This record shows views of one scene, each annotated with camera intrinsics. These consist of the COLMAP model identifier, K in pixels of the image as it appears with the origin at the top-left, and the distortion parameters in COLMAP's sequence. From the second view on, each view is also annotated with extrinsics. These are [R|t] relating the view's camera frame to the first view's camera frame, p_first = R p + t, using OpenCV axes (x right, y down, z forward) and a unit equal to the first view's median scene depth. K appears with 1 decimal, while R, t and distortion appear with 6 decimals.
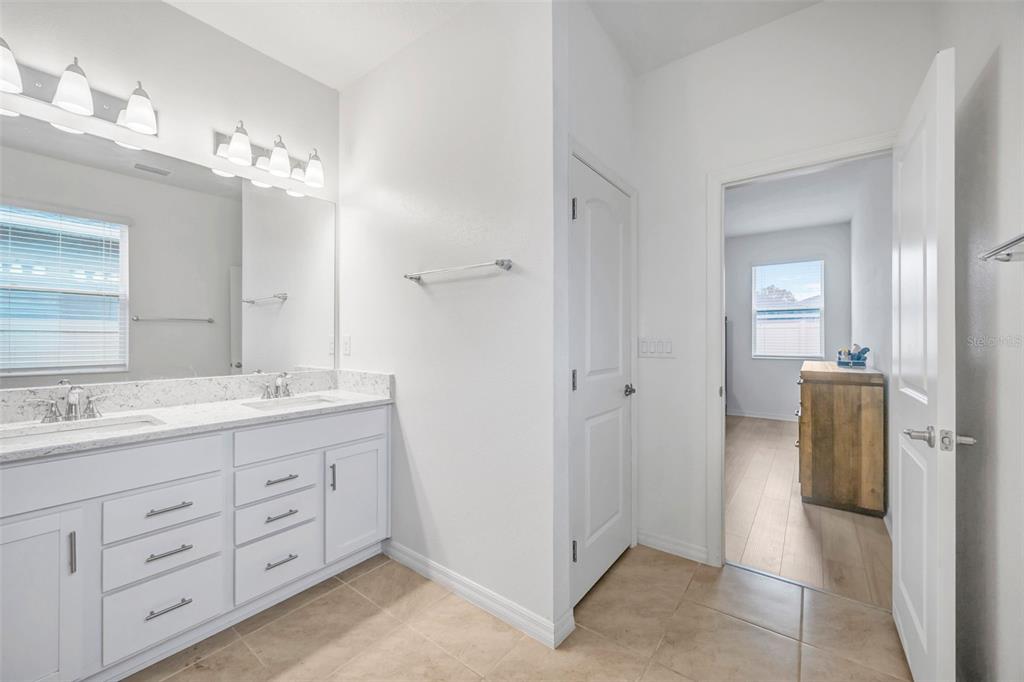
lens RADIAL K [[397.2, 0, 513.9], [0, 397.2, 338.2], [0, 0, 1]] dist [-0.001303, -0.000018]
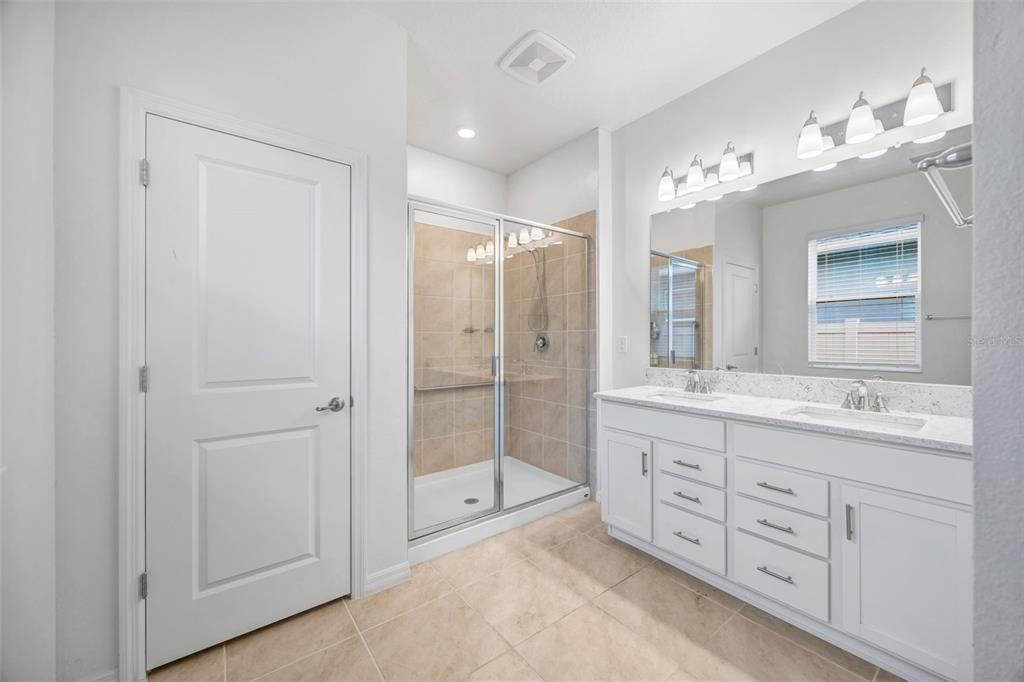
lens RADIAL K [[397.2, 0, 513.9], [0, 397.2, 338.2], [0, 0, 1]] dist [-0.001303, -0.000018]
pose [[-0.275721, -0.005682, -0.961221, 0.429722], [0.005683, 0.999955, -0.007541, 0.002803], [0.961221, -0.007542, -0.275676, 0.573659]]
